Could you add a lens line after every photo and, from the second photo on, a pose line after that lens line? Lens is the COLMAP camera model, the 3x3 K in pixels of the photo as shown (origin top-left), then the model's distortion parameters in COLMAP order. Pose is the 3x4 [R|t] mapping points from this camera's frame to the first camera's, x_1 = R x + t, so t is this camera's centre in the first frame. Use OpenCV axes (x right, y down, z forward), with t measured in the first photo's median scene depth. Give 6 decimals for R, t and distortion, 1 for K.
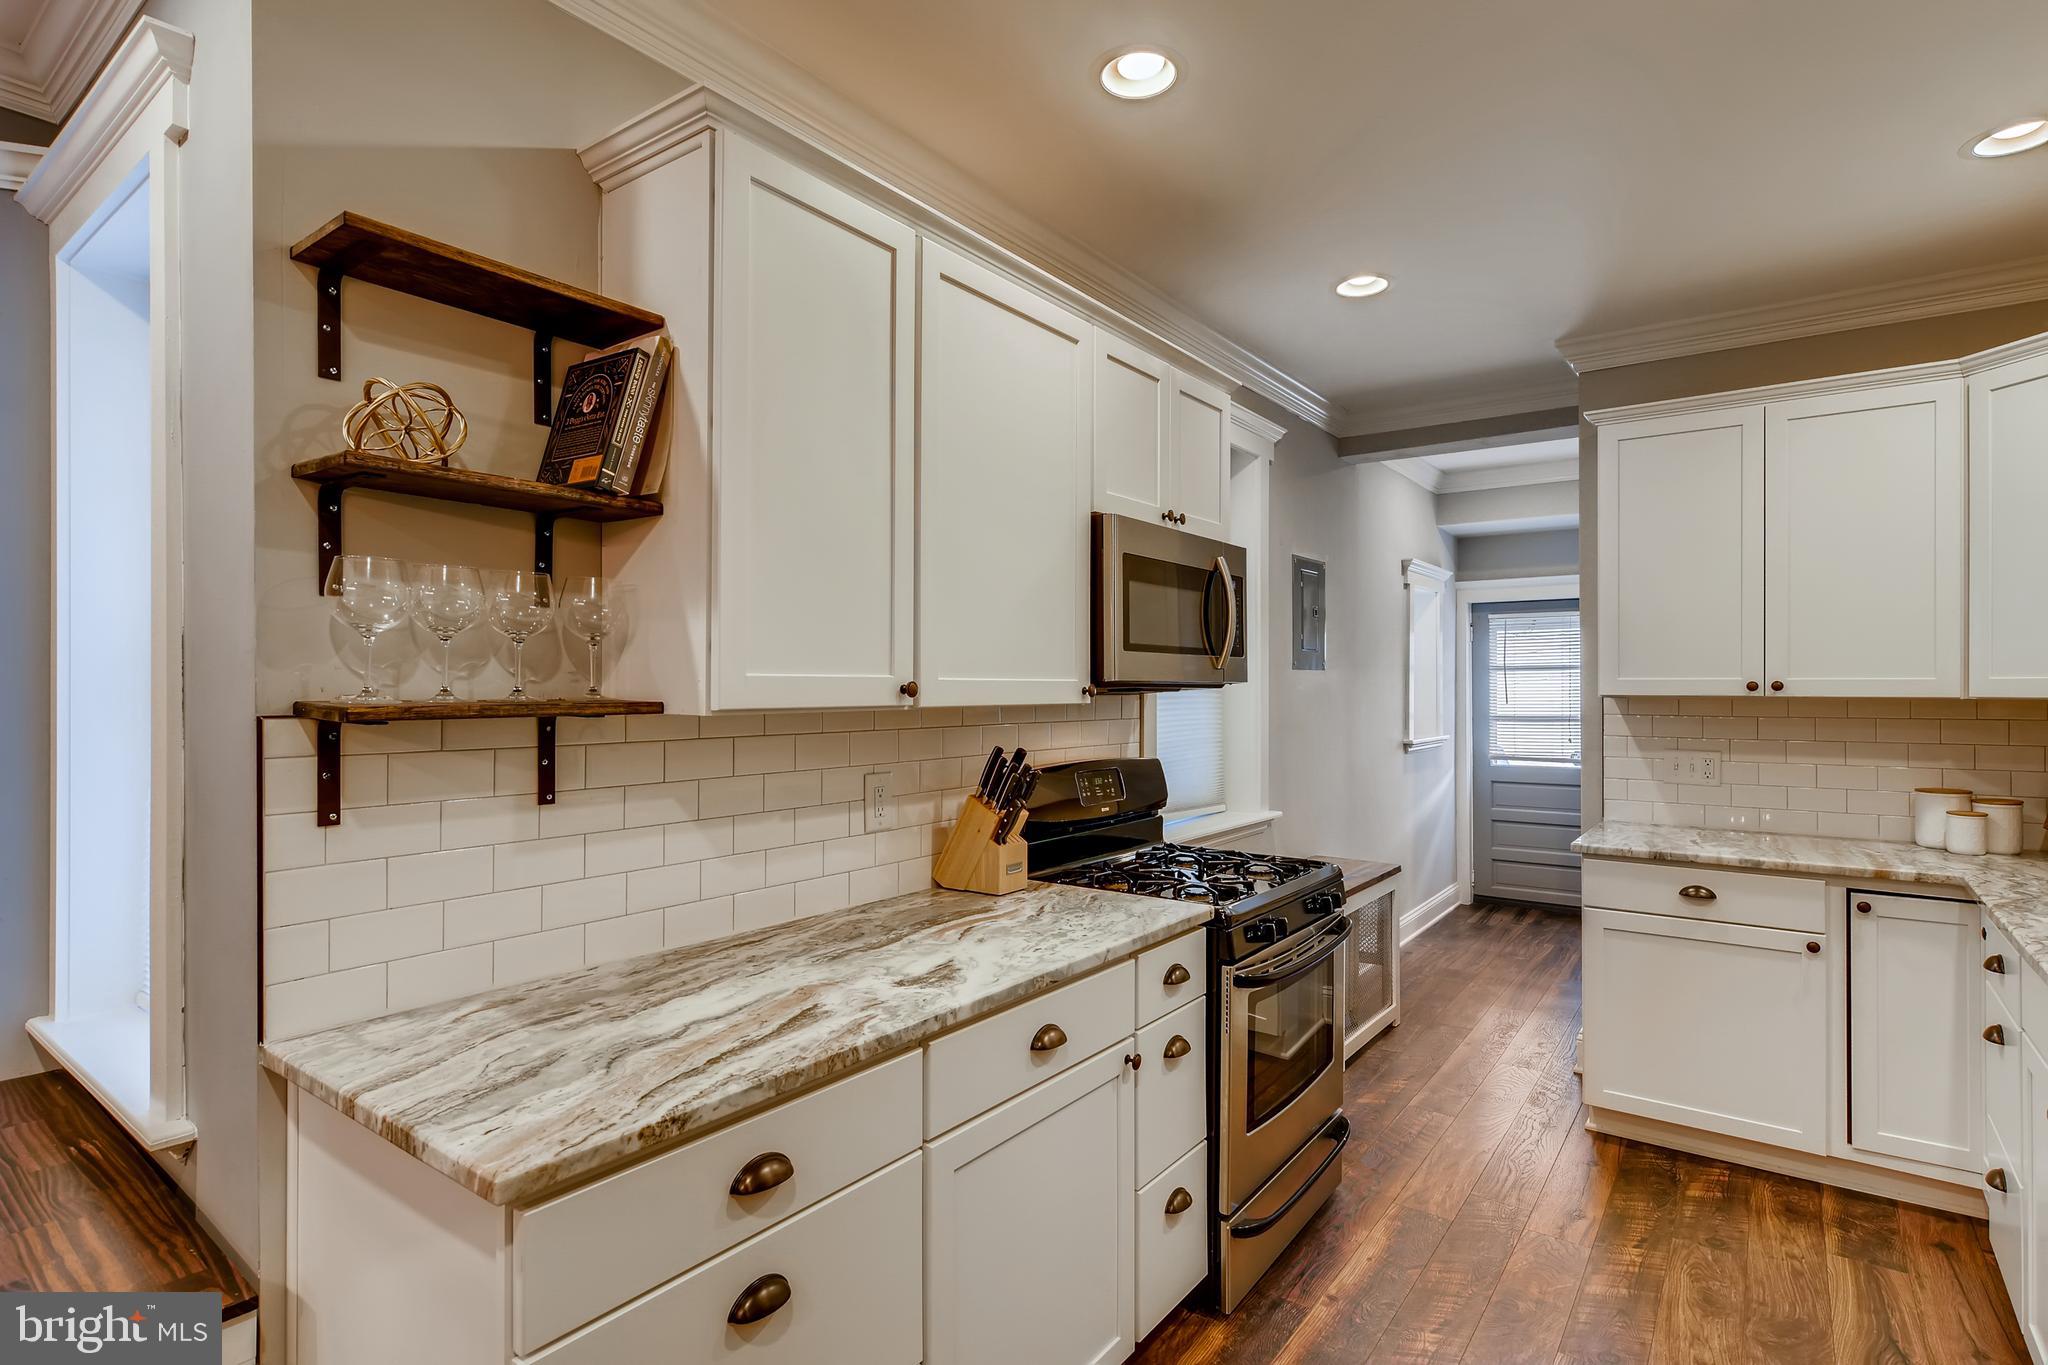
lens RADIAL K [[1038.0, 0, 1033.8], [0, 1038.0, 681.0], [0, 0, 1]] dist [-0.001968, 0.003427]
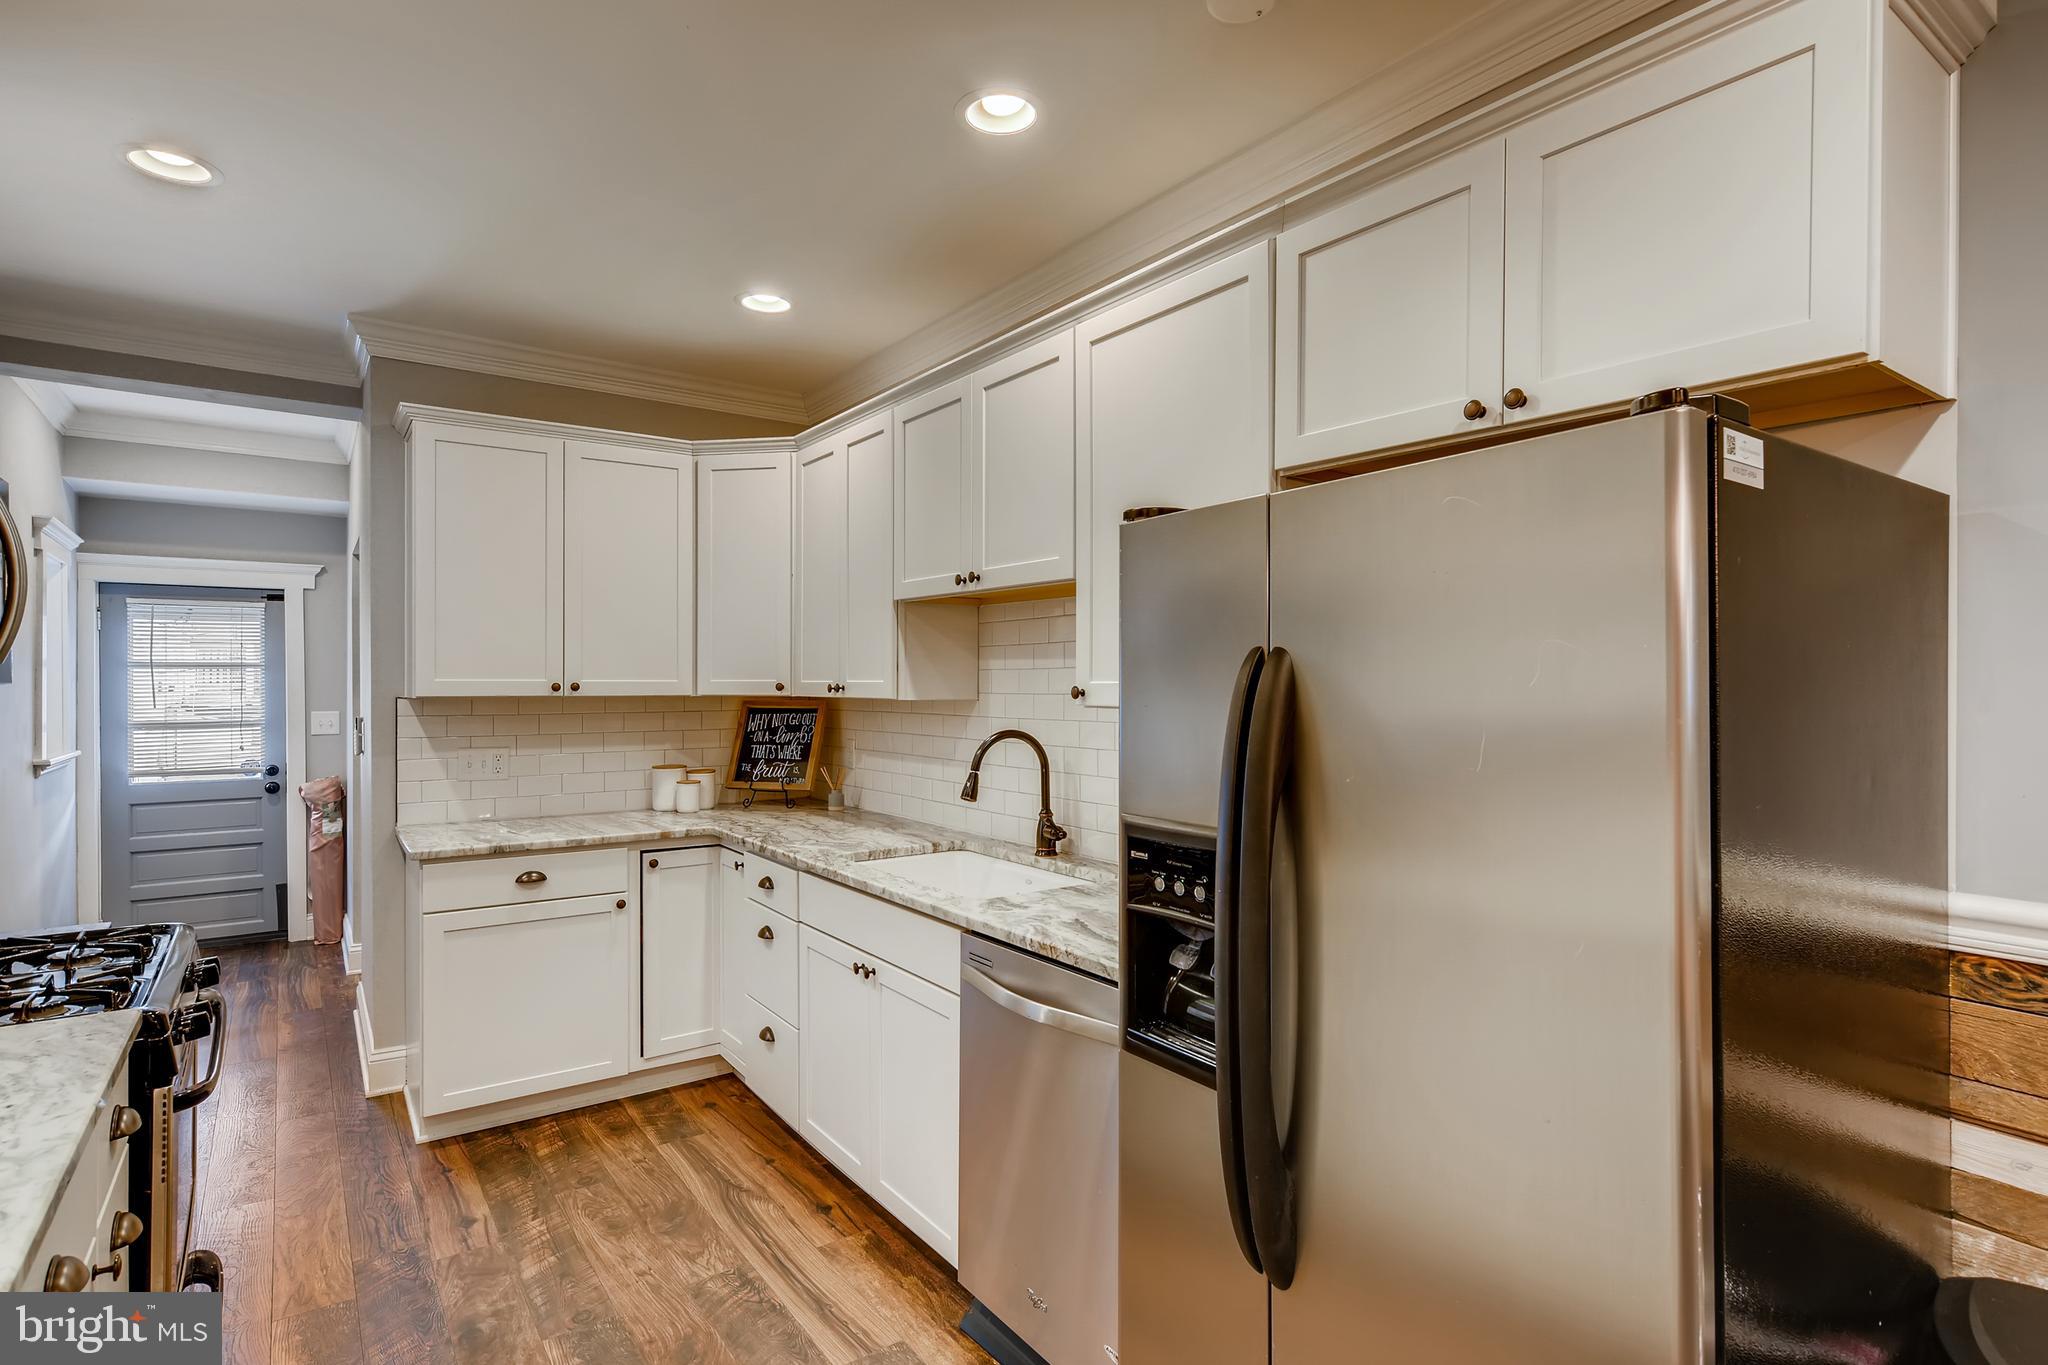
lens RADIAL K [[1038.0, 0, 1034.3], [0, 1038.0, 684.0], [0, 0, 1]] dist [-0.001968, 0.003427]
pose [[0.302679, -0.001183, 0.953092, -0.237972], [-0.003399, 0.999992, 0.002321, -0.002787], [-0.953086, -0.003943, 0.302673, 0.173001]]
